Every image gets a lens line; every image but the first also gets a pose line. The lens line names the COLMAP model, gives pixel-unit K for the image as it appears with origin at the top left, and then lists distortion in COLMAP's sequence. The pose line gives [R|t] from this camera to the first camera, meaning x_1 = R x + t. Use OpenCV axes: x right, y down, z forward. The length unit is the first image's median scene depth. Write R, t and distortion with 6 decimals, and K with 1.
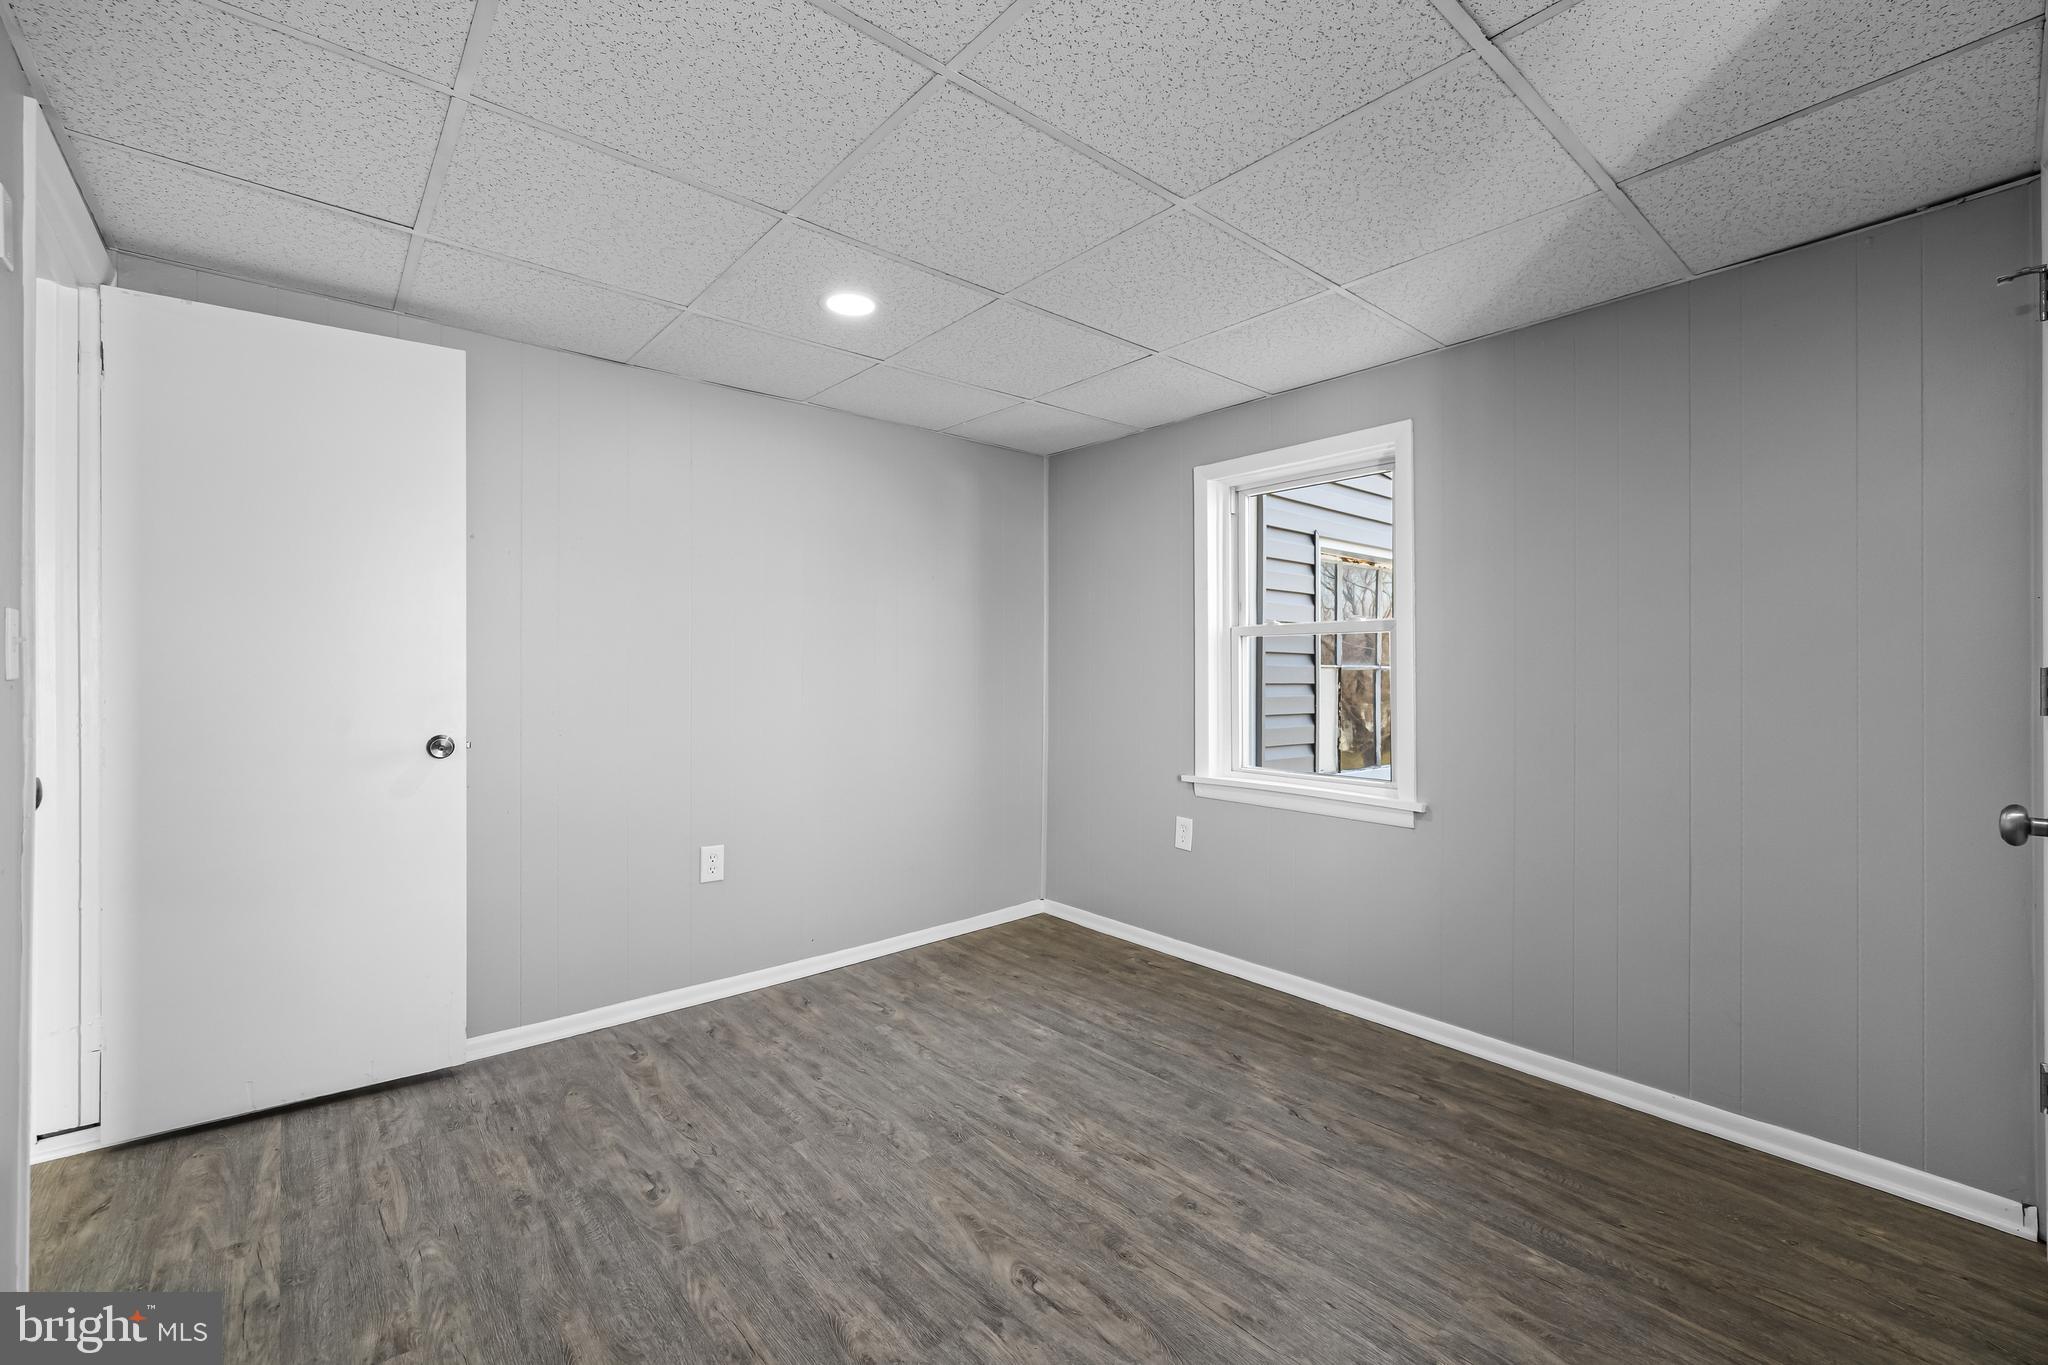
lens RADIAL K [[861.9, 0, 1033.1], [0, 861.9, 671.1], [0, 0, 1]] dist [-0.001188, 0.000261]
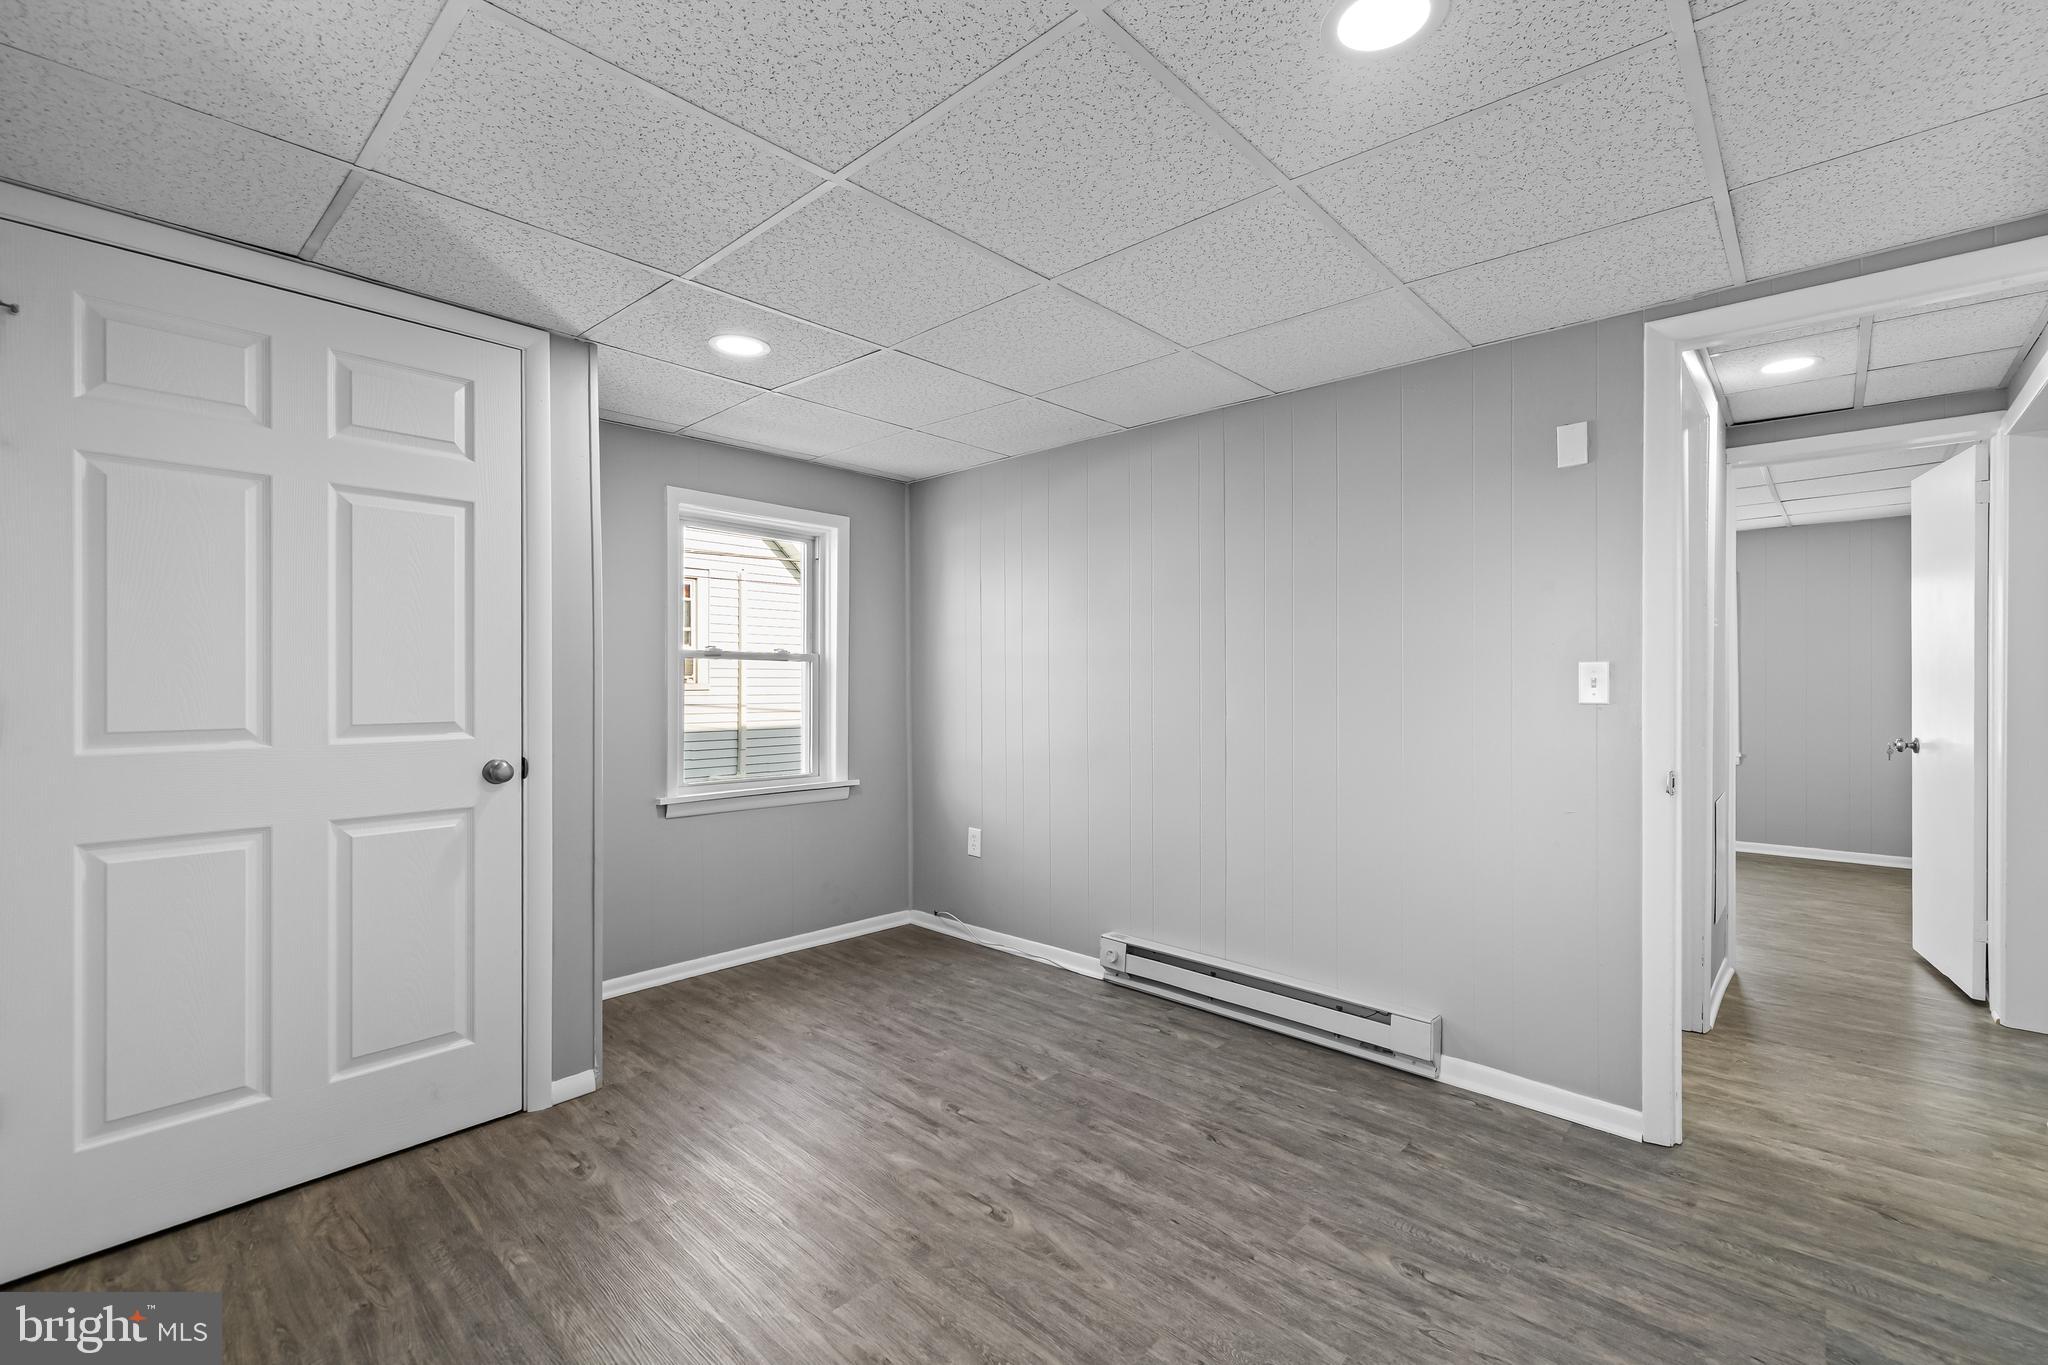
lens RADIAL K [[861.9, 0, 1028.3], [0, 861.9, 684.7], [0, 0, 1]] dist [-0.001188, 0.000261]
pose [[-0.992407, -0.001446, -0.122993, 0.089829], [-0.001788, 0.999995, 0.002669, -0.025312], [0.122988, 0.002869, -0.992404, 1.971530]]
